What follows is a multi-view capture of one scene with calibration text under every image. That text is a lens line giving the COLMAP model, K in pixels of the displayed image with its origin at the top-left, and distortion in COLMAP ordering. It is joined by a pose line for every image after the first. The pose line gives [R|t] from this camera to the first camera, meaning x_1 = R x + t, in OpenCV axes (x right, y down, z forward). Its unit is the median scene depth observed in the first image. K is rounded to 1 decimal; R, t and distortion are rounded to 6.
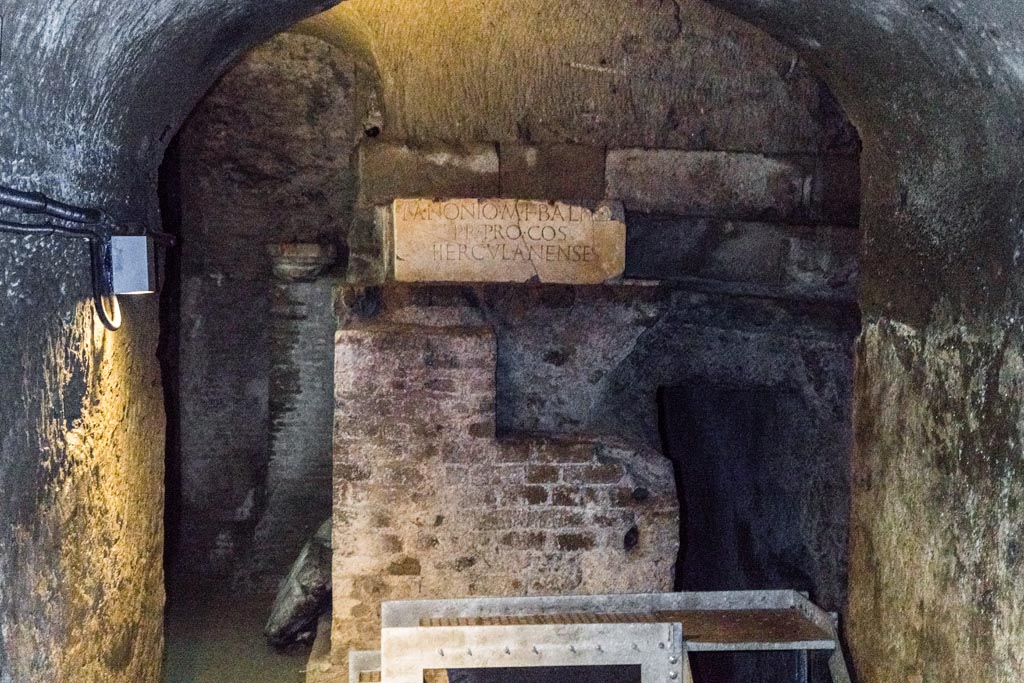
lens RADIAL K [[1425.9, 0, 513.6], [0, 1425.9, 336.6], [0, 0, 1]] dist [0.023406, 0.000000]
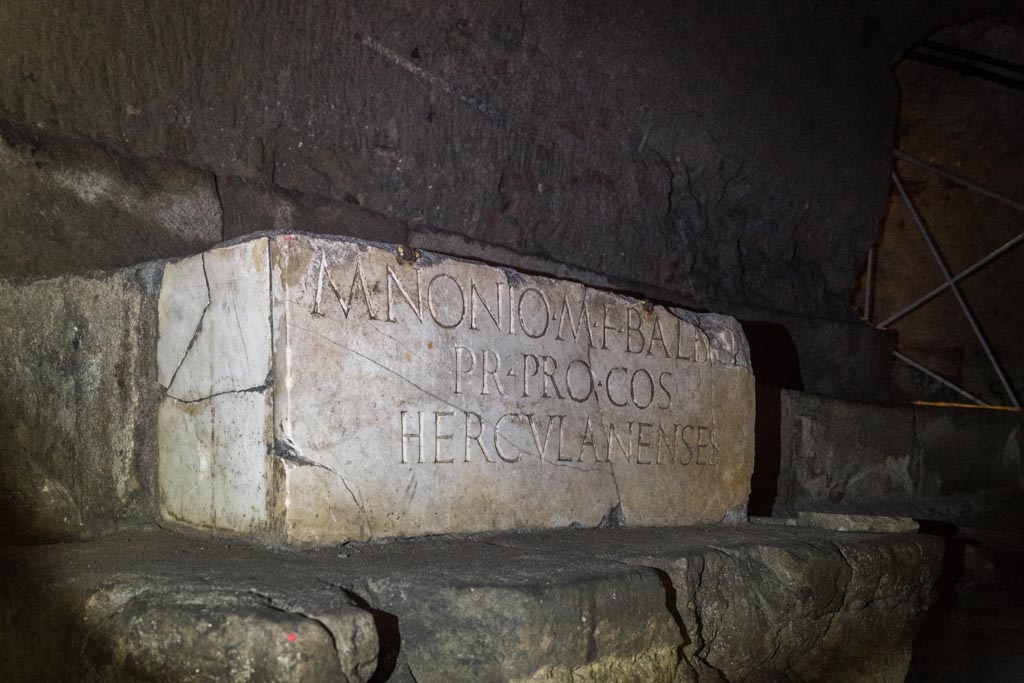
lens RADIAL K [[1108.2, 0, 512.3], [0, 1108.2, 351.5], [0, 0, 1]] dist [-0.024689, 0.000000]
pose [[0.711462, 0.070393, 0.699190, -0.206679], [0.031363, 0.990798, -0.131665, -0.048384], [-0.702025, 0.115604, 0.702707, 0.869314]]
